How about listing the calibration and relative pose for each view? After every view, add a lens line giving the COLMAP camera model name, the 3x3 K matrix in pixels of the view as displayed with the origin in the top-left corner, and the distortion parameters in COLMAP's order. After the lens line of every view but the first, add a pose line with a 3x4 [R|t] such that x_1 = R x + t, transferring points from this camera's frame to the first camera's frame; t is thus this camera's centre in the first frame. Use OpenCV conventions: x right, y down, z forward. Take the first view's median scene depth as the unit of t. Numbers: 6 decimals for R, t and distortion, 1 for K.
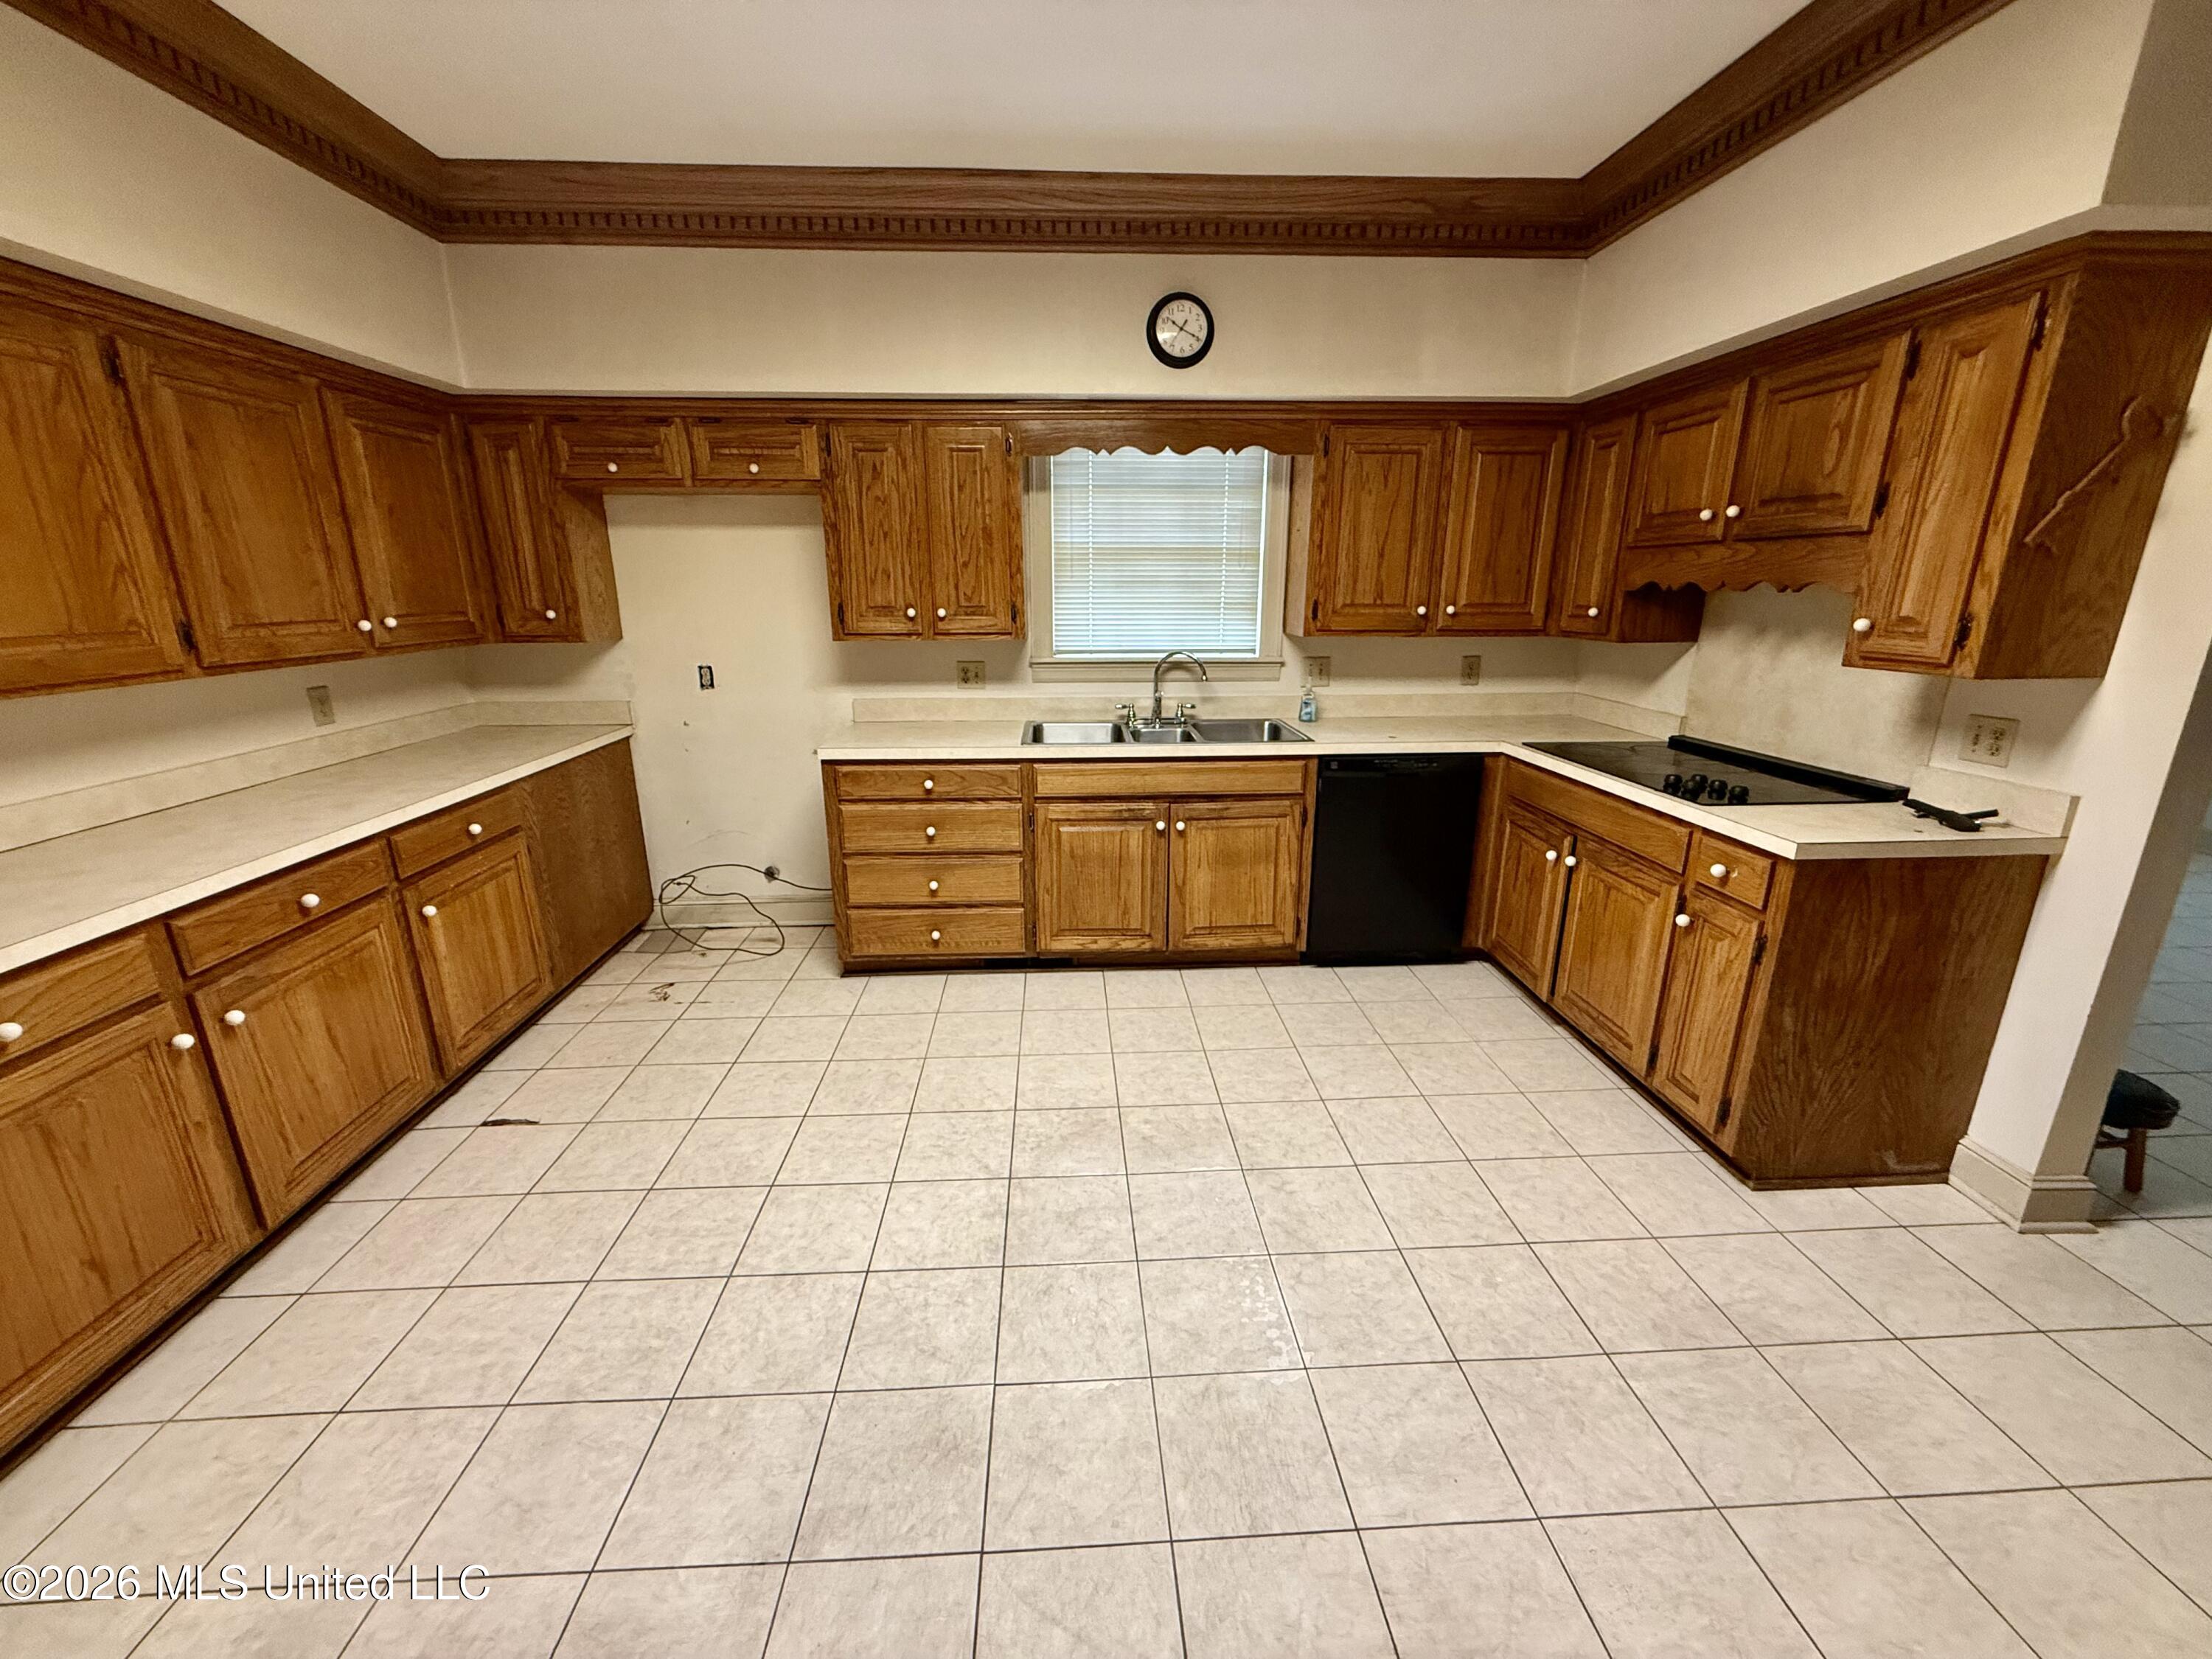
lens RADIAL K [[877.2, 0, 1101.8], [0, 877.2, 828.6], [0, 0, 1]] dist [0.001284, 0.000081]
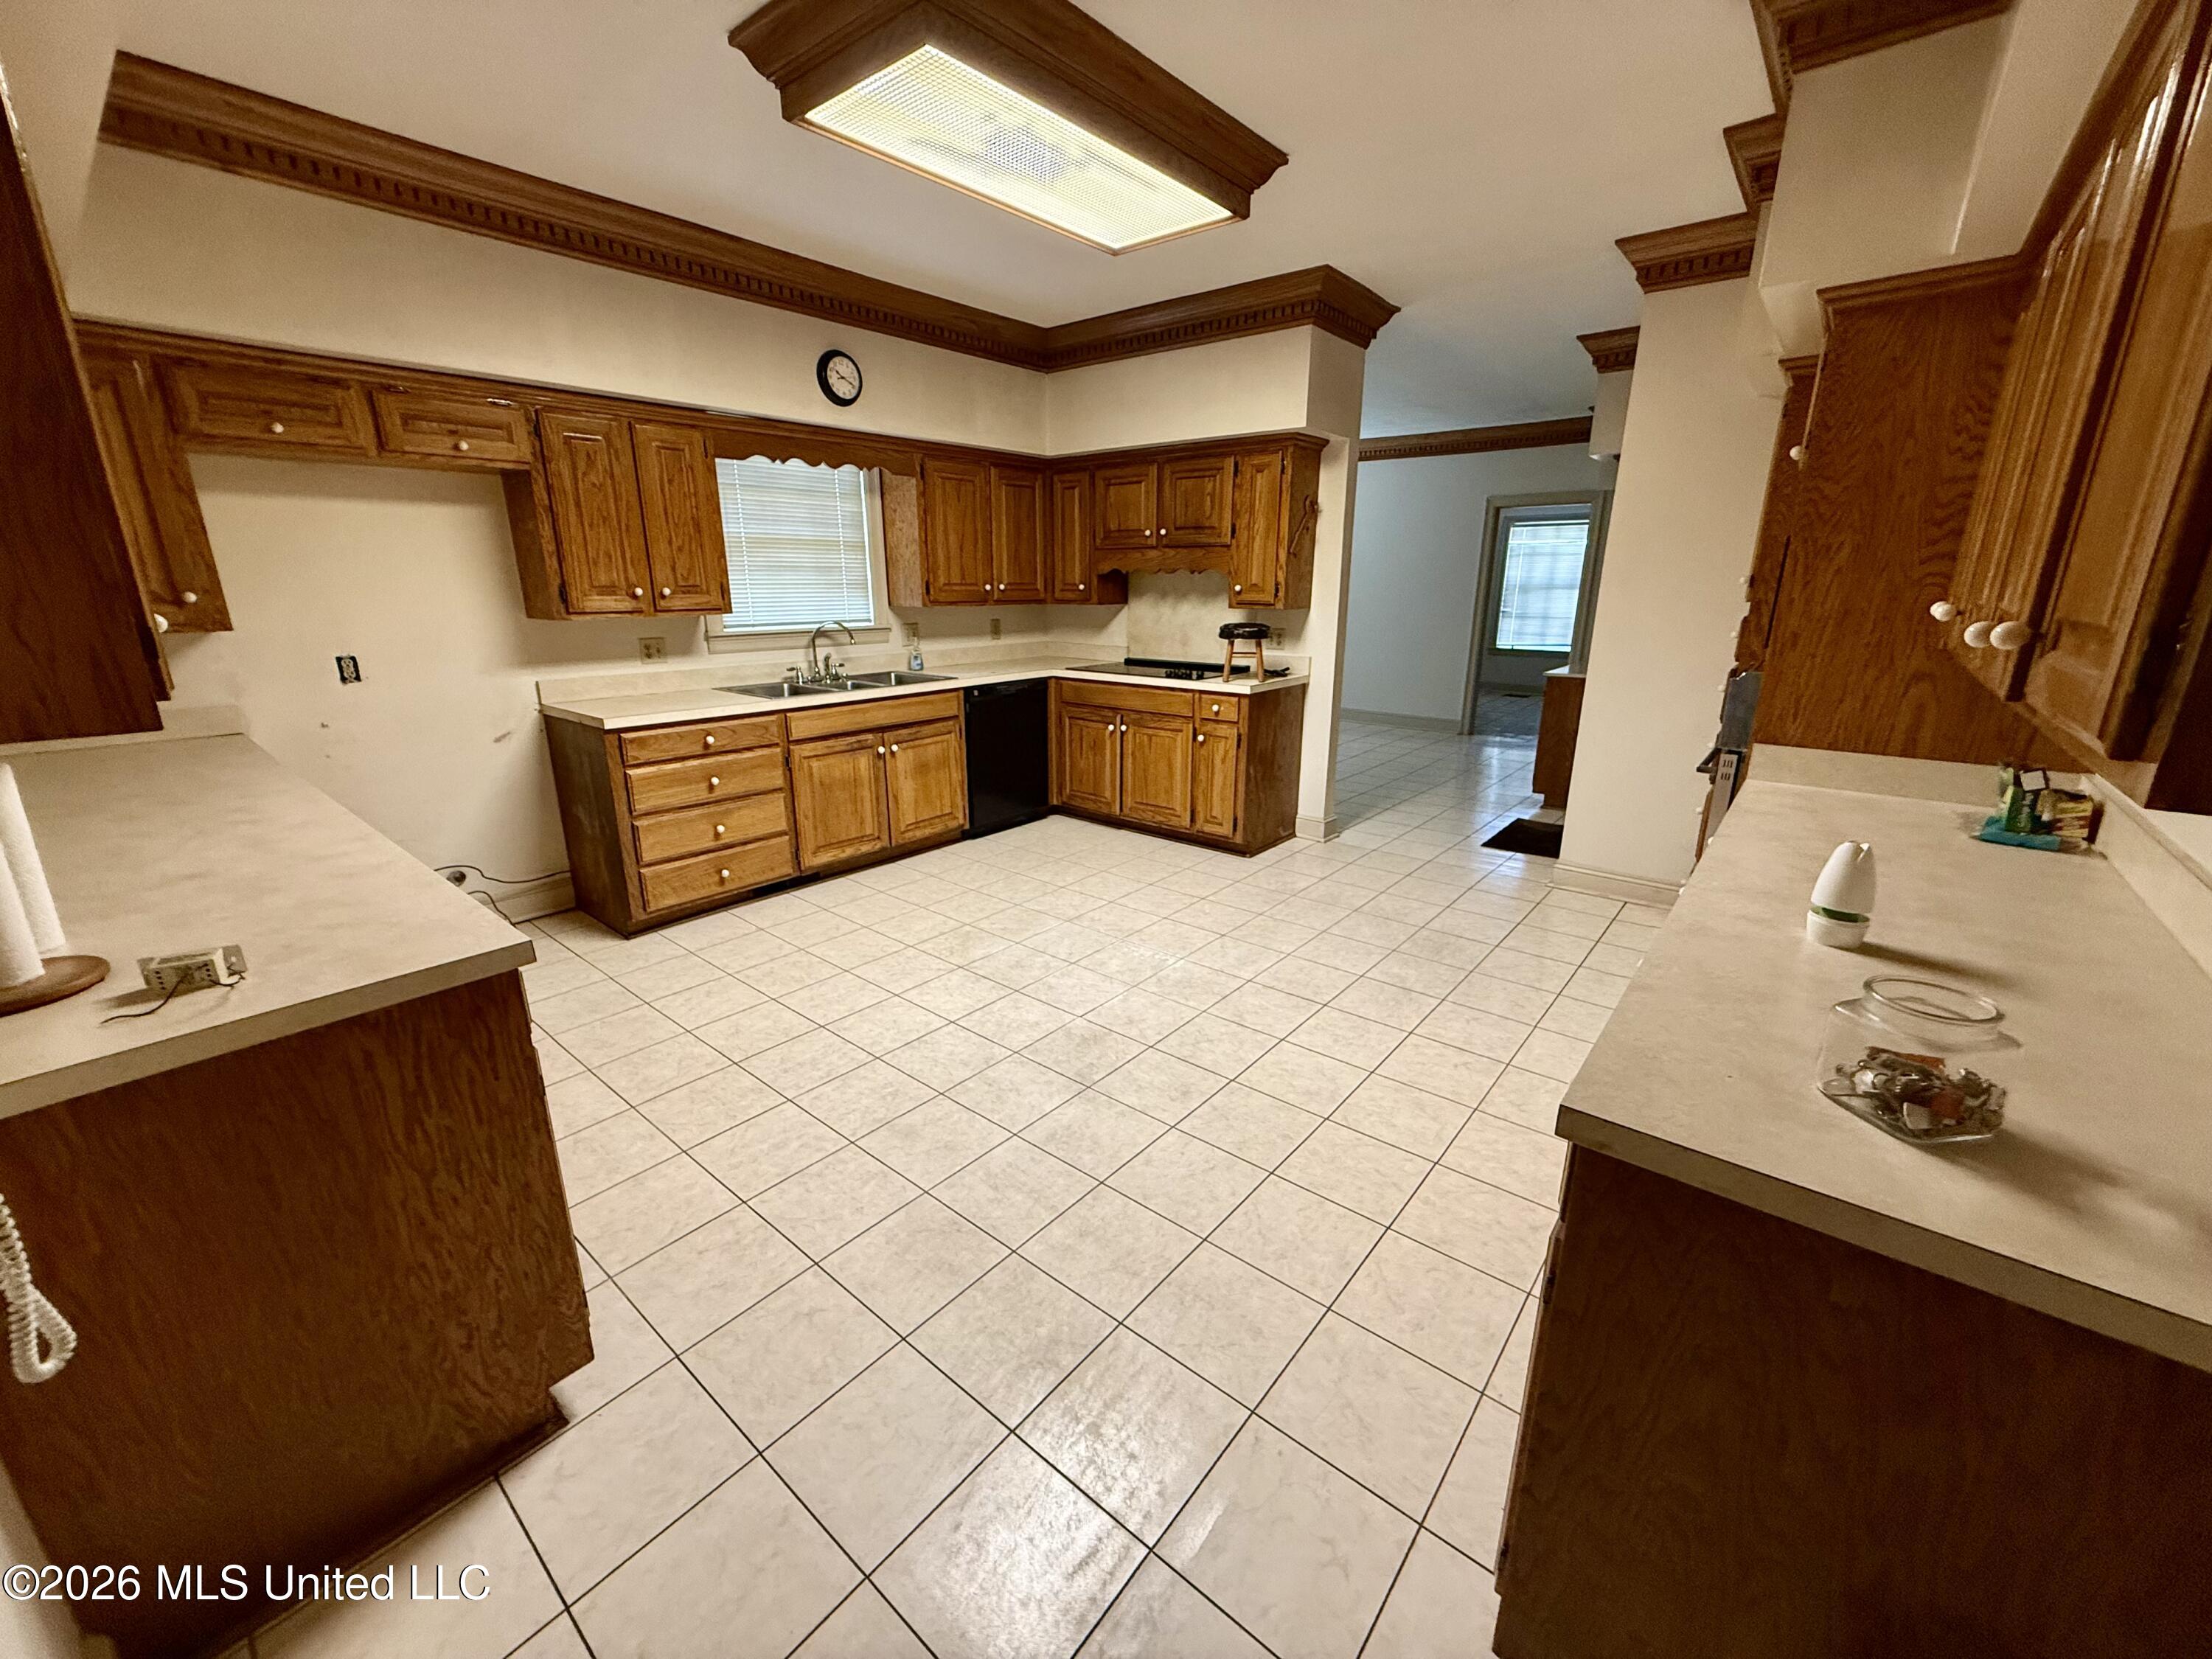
lens RADIAL K [[877.2, 0, 1101.8], [0, 877.2, 828.6], [0, 0, 1]] dist [0.001284, 0.000081]
pose [[0.680184, -0.199789, 0.705290, -0.665460], [0.195559, 0.976728, 0.088081, 0.060769], [-0.706474, 0.078014, 0.703426, -0.160885]]
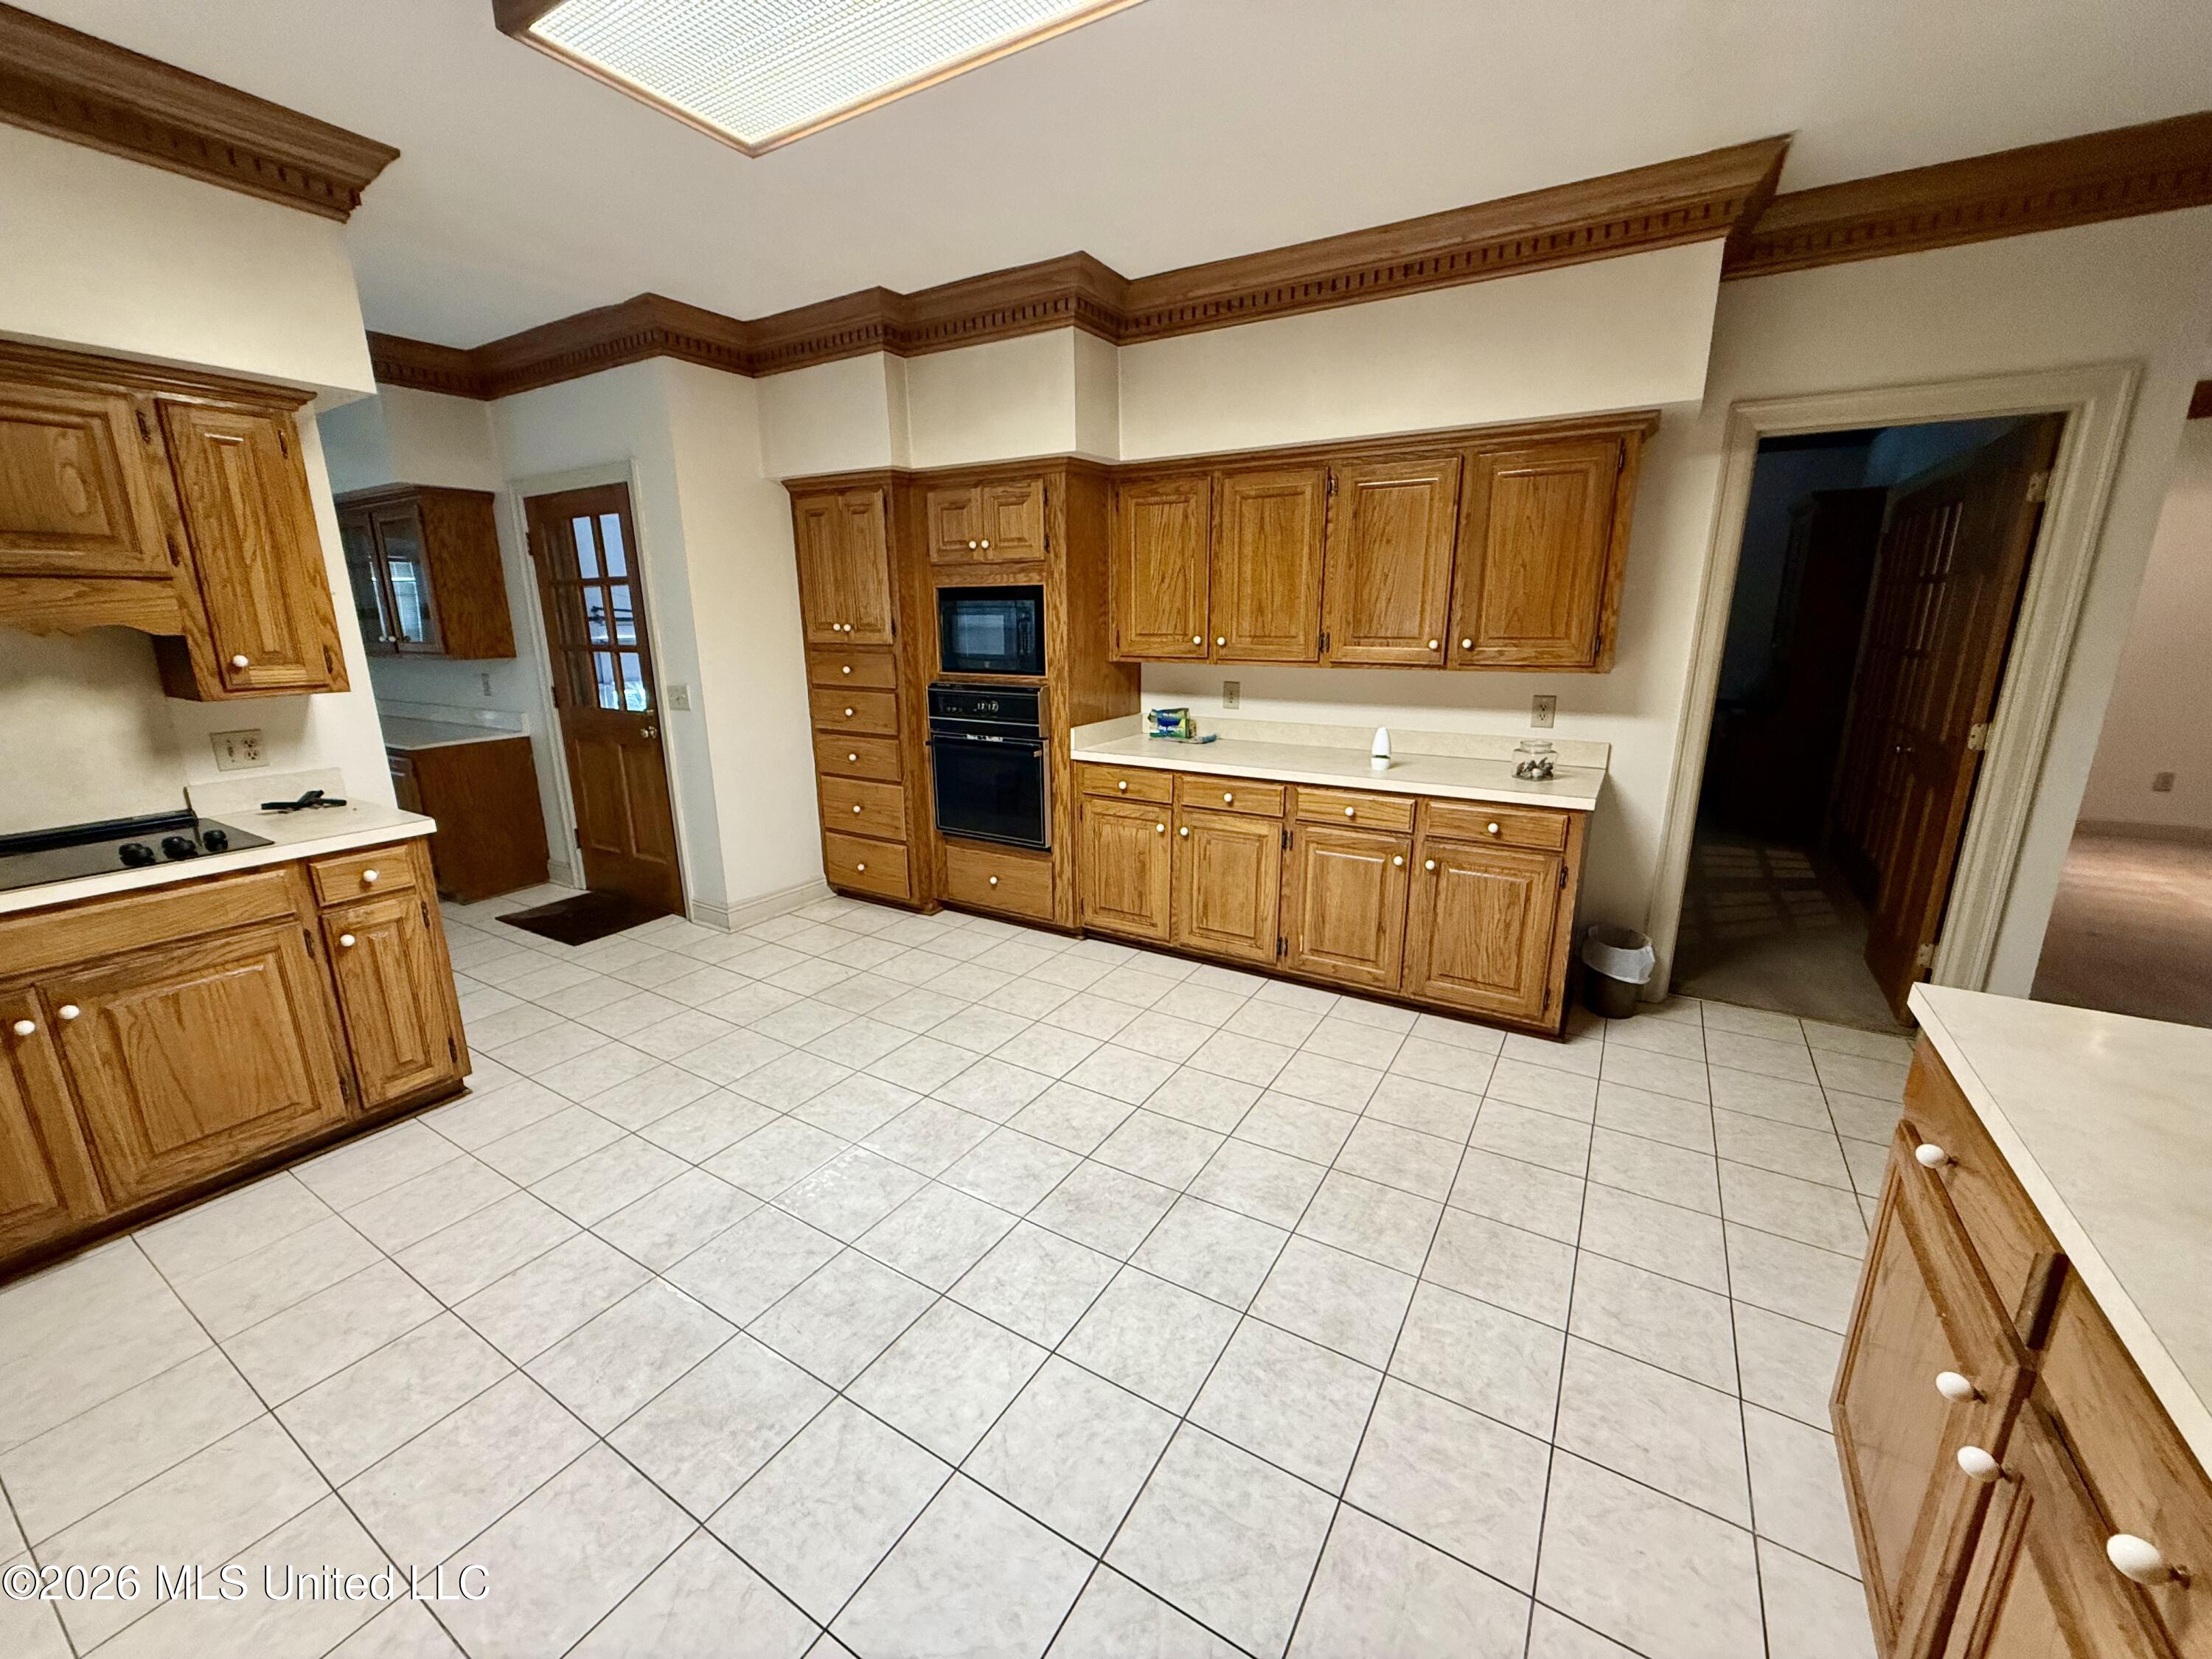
lens RADIAL K [[877.2, 0, 1101.8], [0, 877.2, 828.6], [0, 0, 1]] dist [0.001284, 0.000081]
pose [[-0.823276, -0.130278, 0.552489, -0.460664], [0.160421, 0.880232, 0.446606, -0.240856], [-0.544501, 0.456311, -0.703774, 0.842387]]
